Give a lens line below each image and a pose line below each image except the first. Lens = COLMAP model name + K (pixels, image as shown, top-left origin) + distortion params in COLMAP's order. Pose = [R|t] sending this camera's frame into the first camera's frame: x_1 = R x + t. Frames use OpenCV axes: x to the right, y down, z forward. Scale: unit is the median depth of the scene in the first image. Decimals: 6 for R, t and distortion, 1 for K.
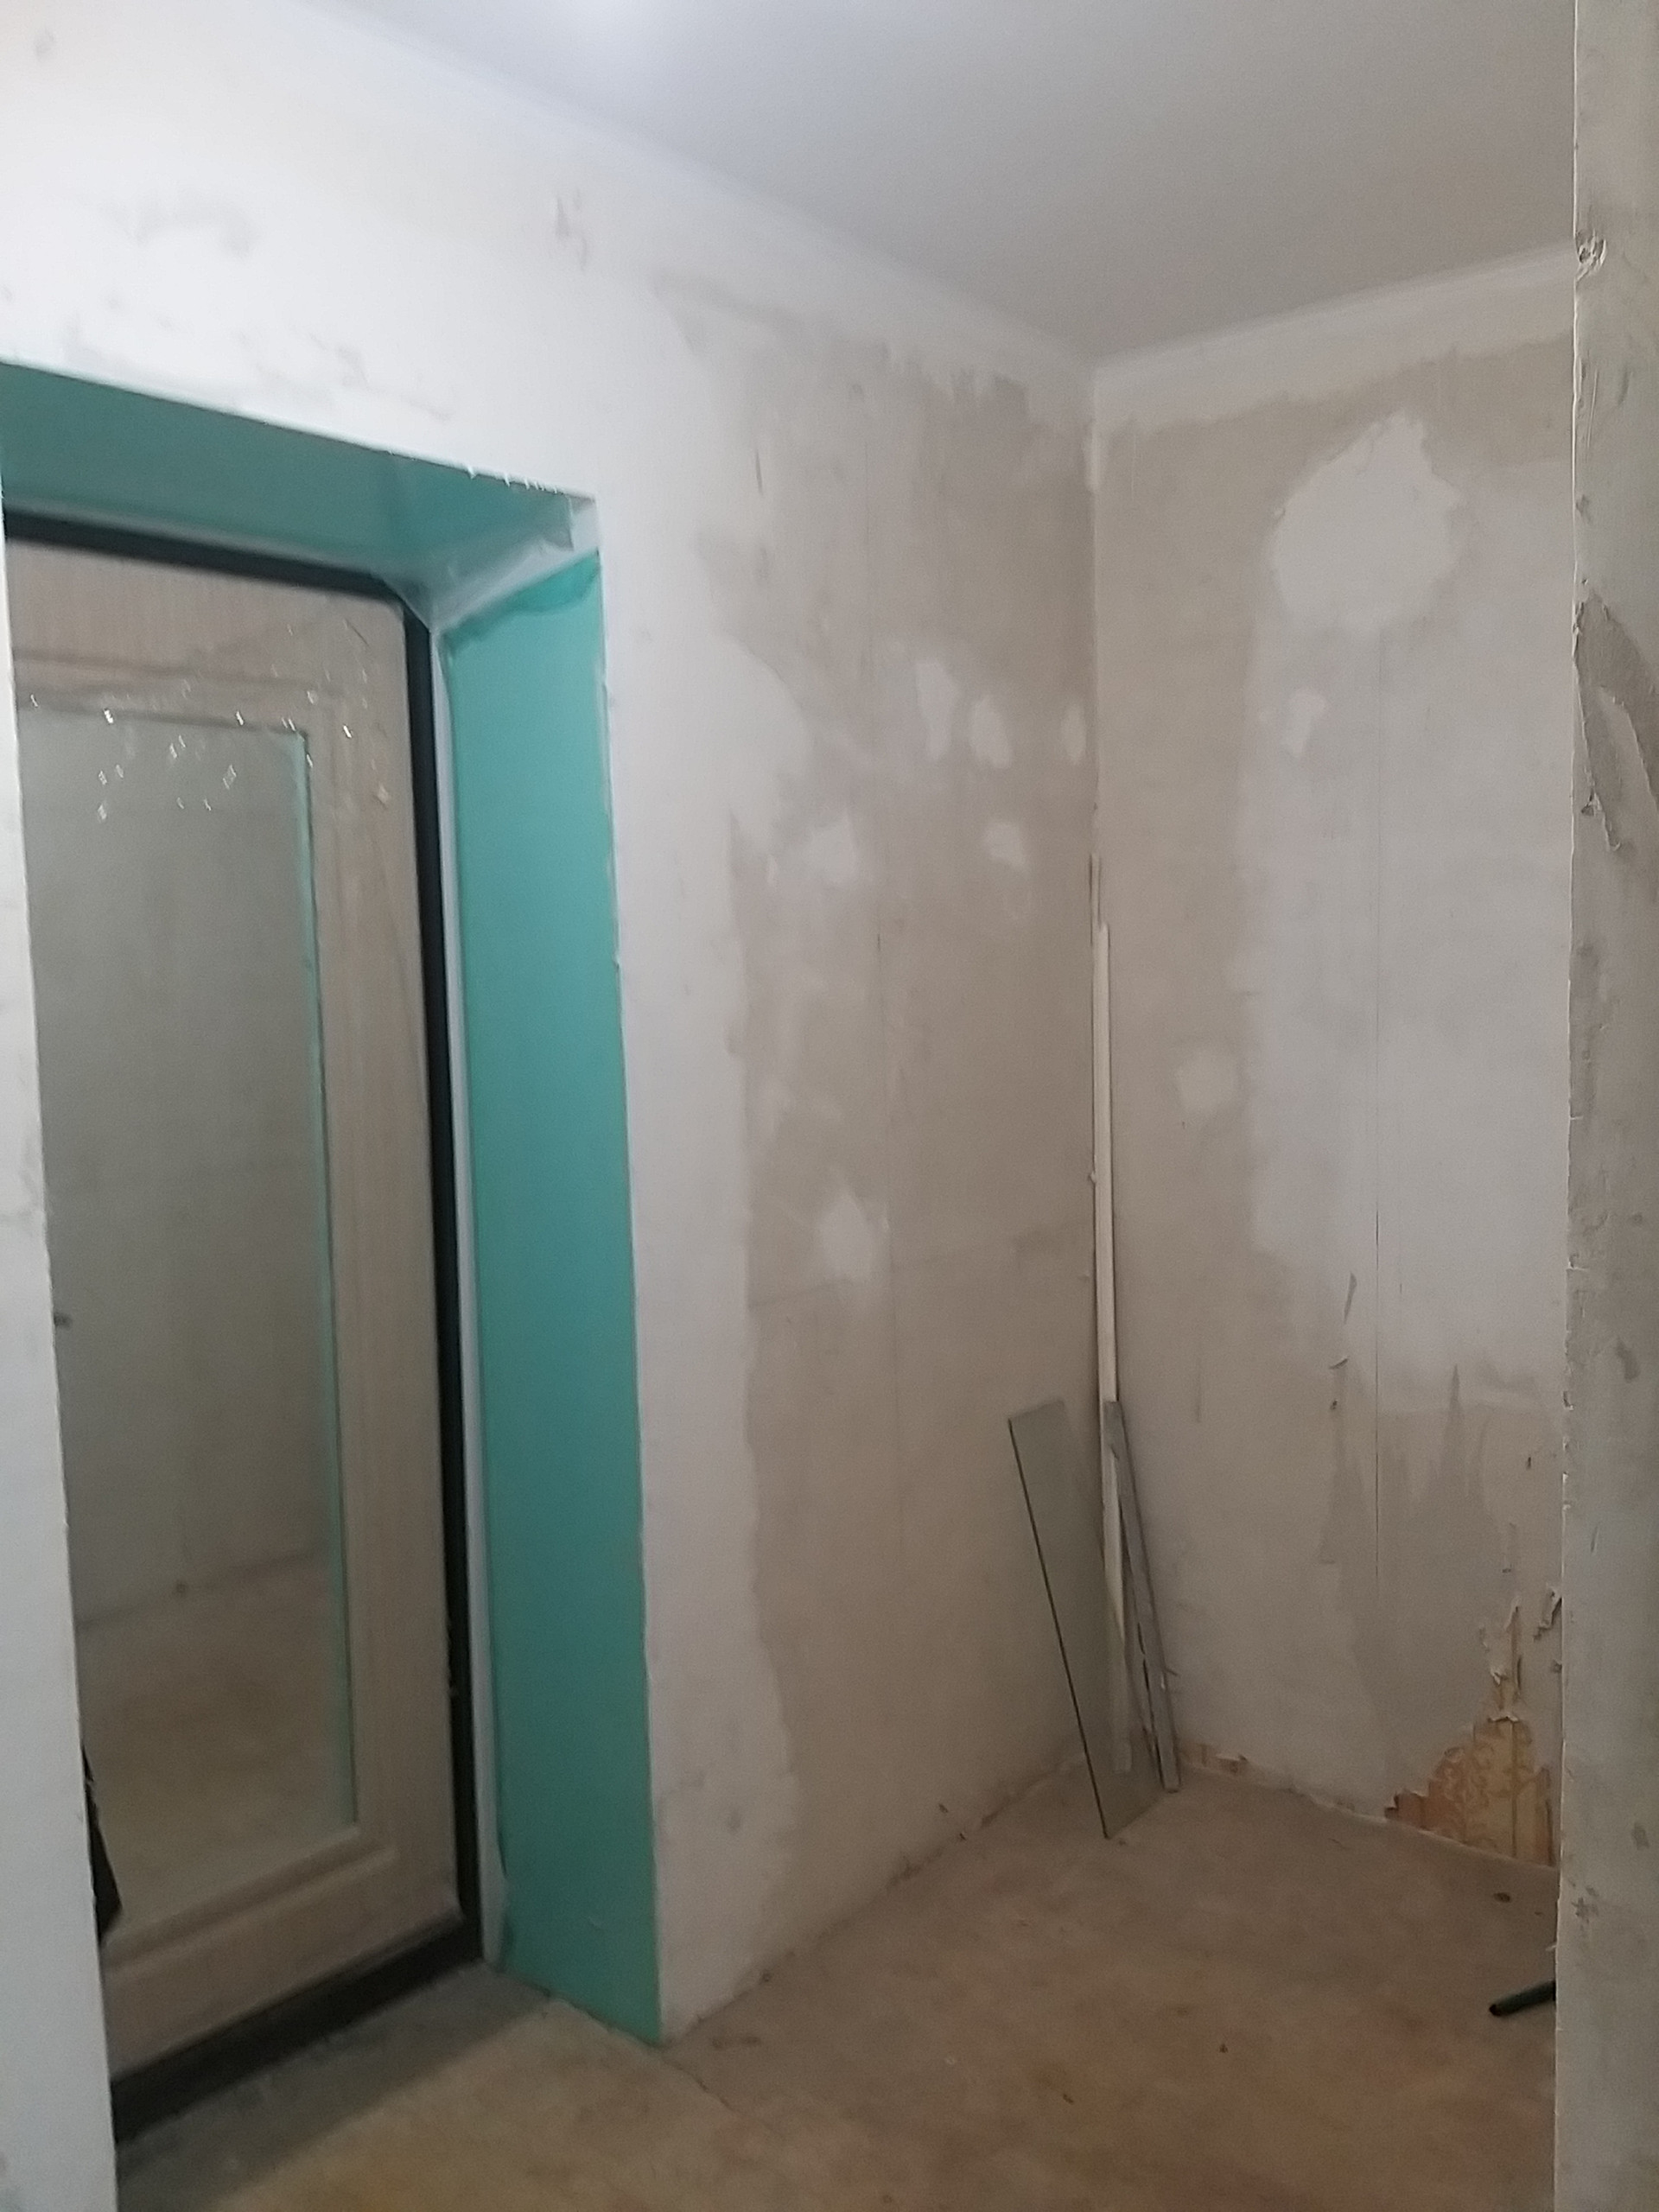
lens RADIAL K [[1737.6, 0, 829.5], [0, 1737.6, 1106.0], [0, 0, 1]] dist [0.082152, -0.159624]
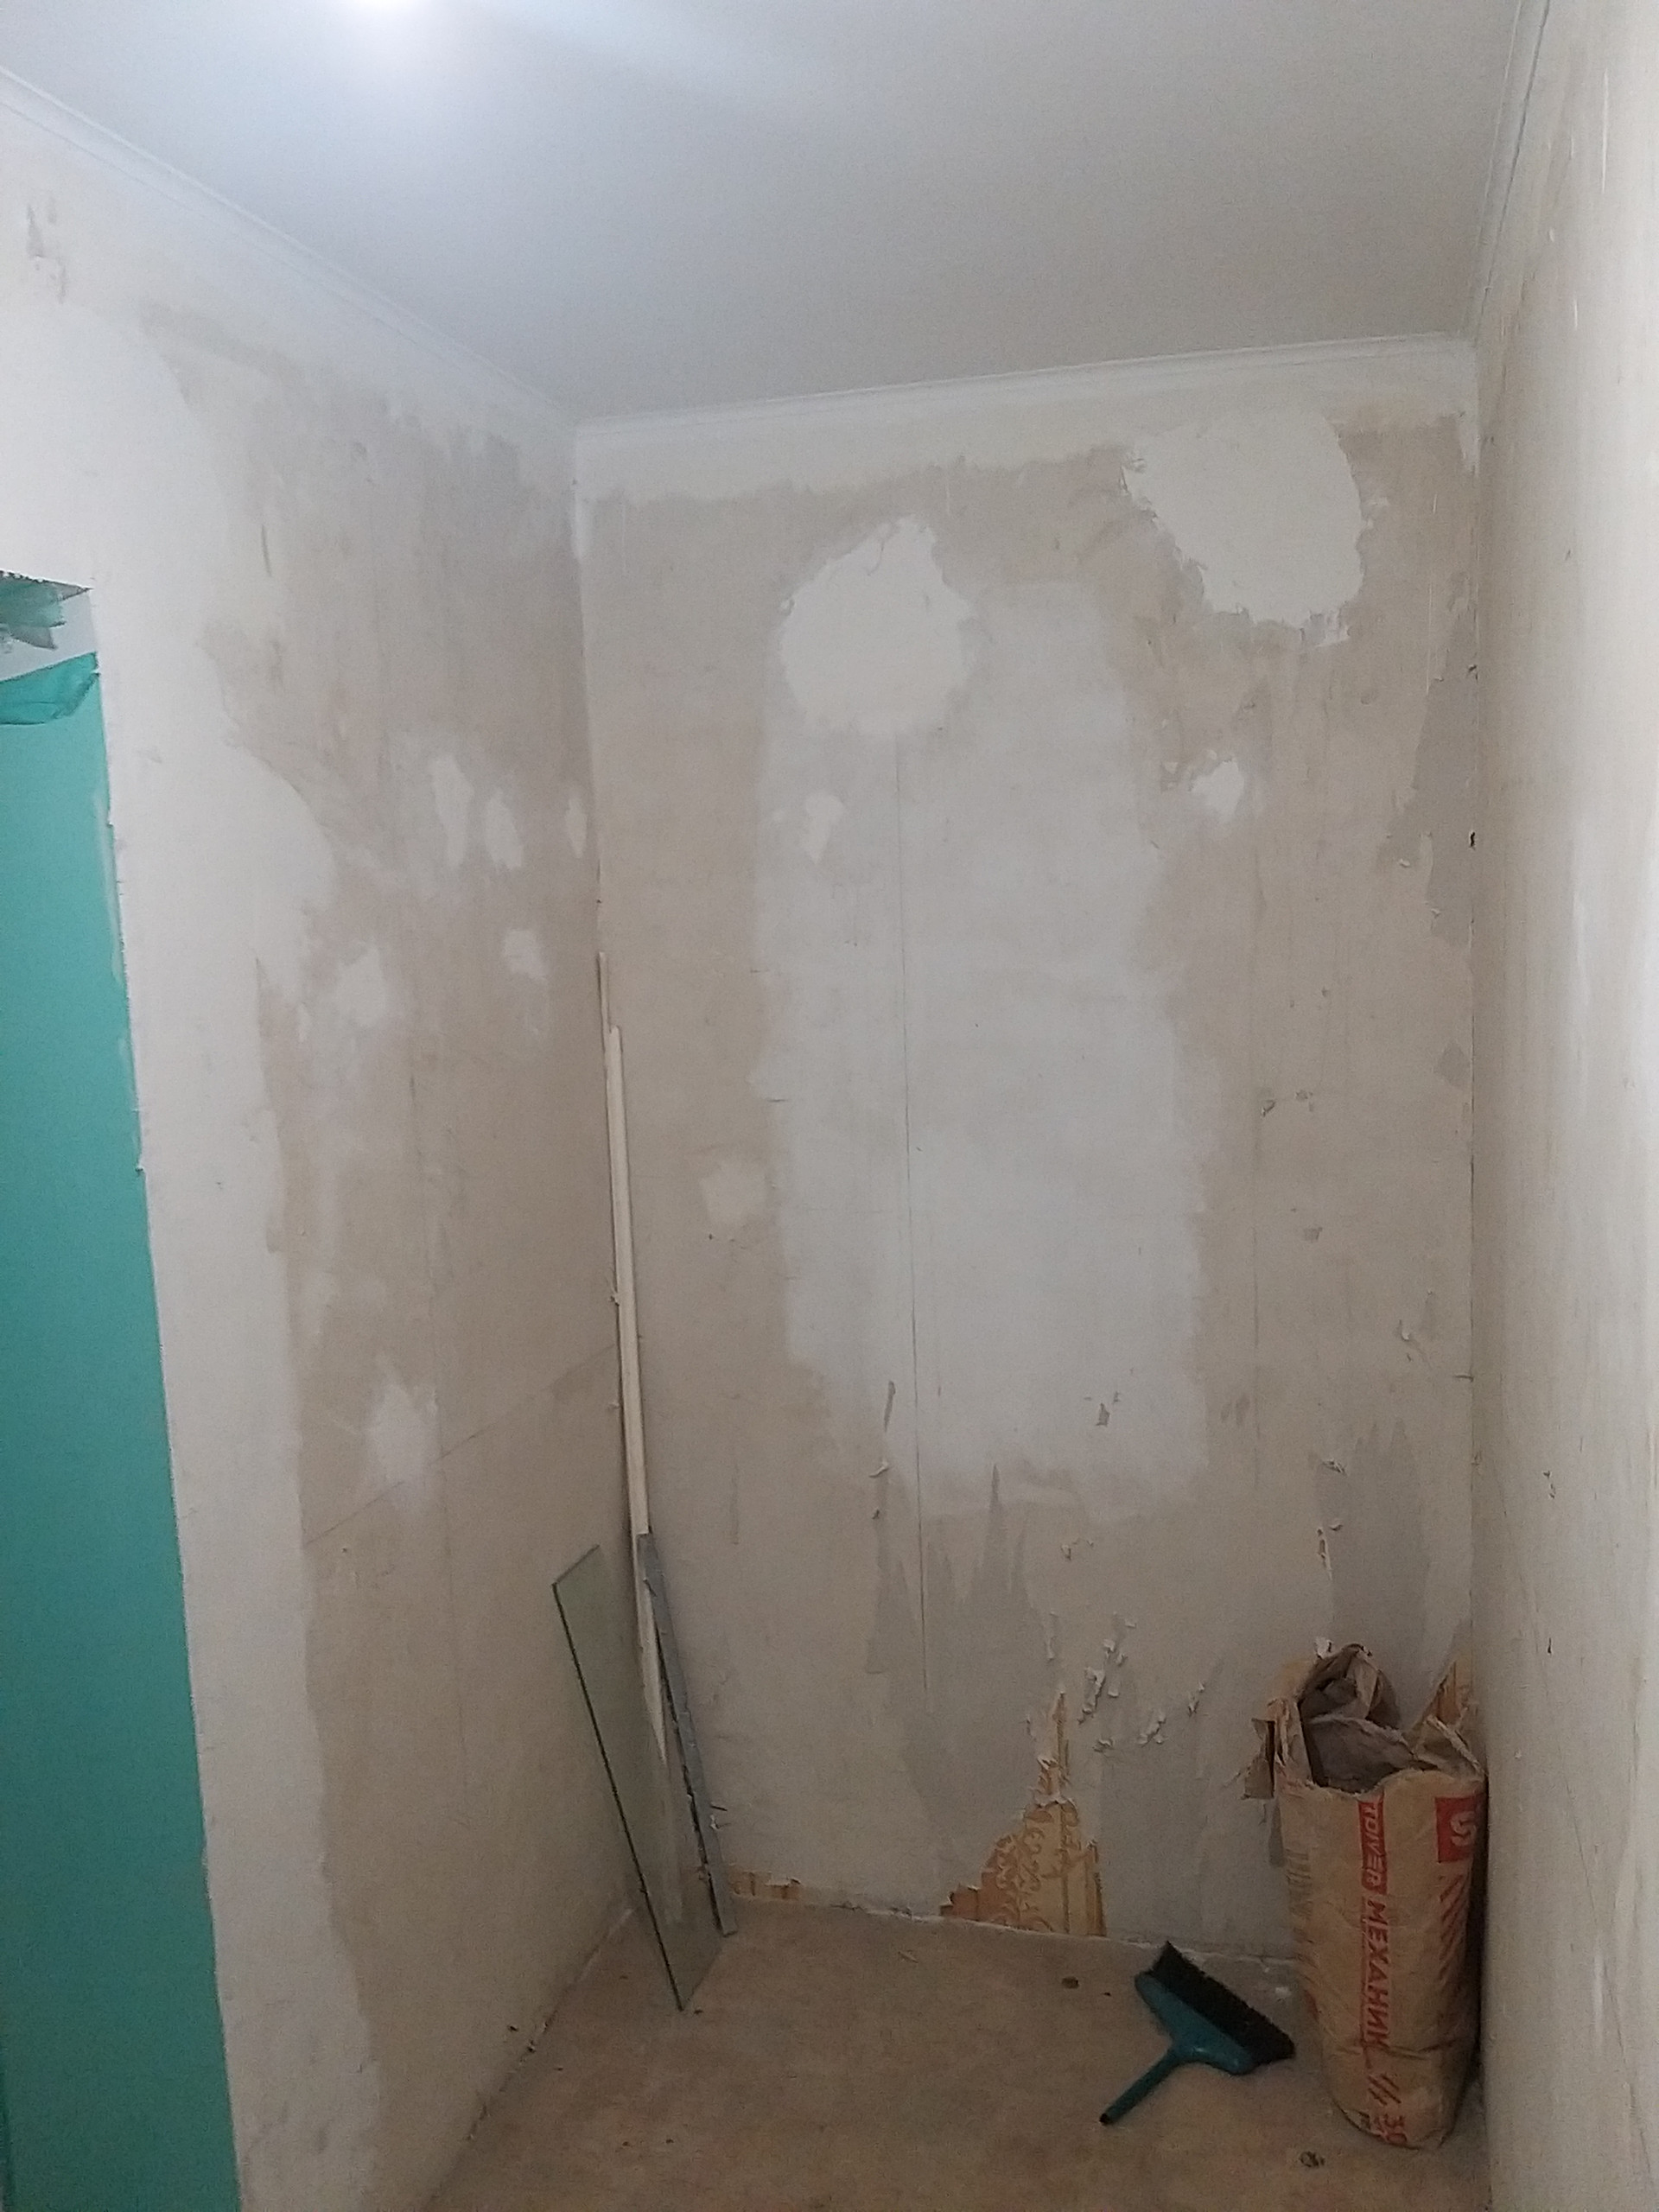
lens RADIAL K [[1737.6, 0, 829.5], [0, 1737.6, 1106.0], [0, 0, 1]] dist [0.082152, -0.159624]
pose [[0.919318, -0.055035, 0.389649, -0.111488], [0.047578, 0.998453, 0.028772, -0.092262], [-0.390630, -0.007911, 0.920514, 0.109184]]
